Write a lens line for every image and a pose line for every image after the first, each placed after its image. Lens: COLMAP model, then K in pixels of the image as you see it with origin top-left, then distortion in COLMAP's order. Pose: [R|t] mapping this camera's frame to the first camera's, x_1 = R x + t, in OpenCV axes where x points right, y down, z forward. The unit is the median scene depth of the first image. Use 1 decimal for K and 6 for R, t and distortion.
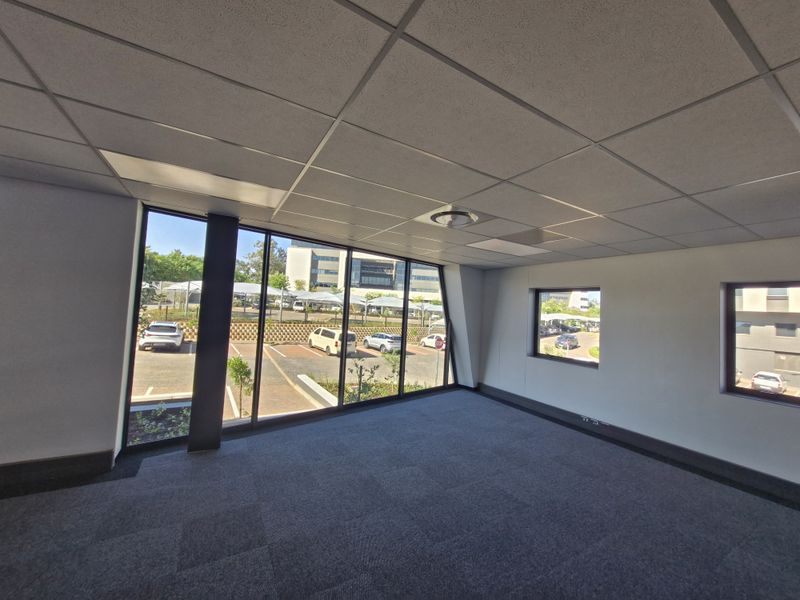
lens RADIAL K [[315.8, 0, 400.0], [0, 315.8, 300.0], [0, 0, 1]] dist [0.001050, 0.000003]
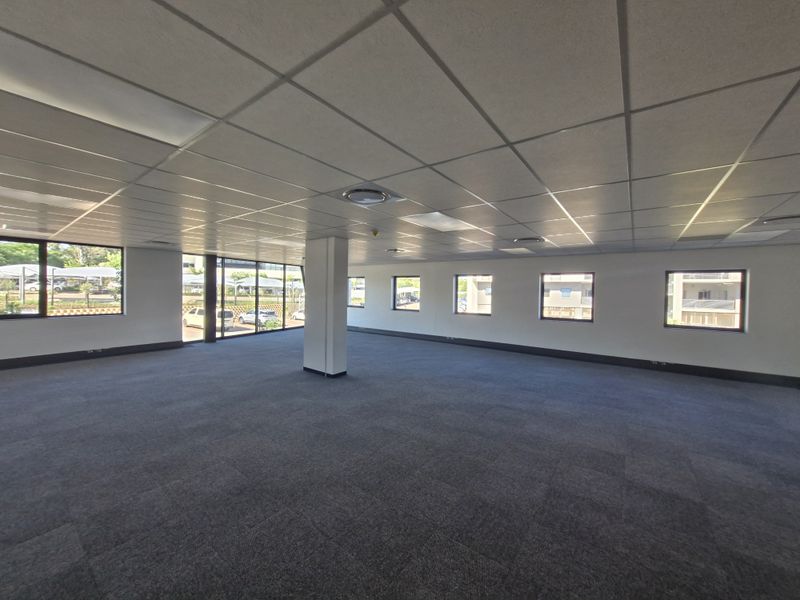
lens RADIAL K [[315.8, 0, 400.0], [0, 315.8, 300.0], [0, 0, 1]] dist [0.001050, 0.000003]
pose [[0.920736, -0.049824, 0.386993, -0.018249], [0.021539, 0.996792, 0.077089, -0.007512], [-0.389592, -0.062643, 0.918855, -0.248255]]
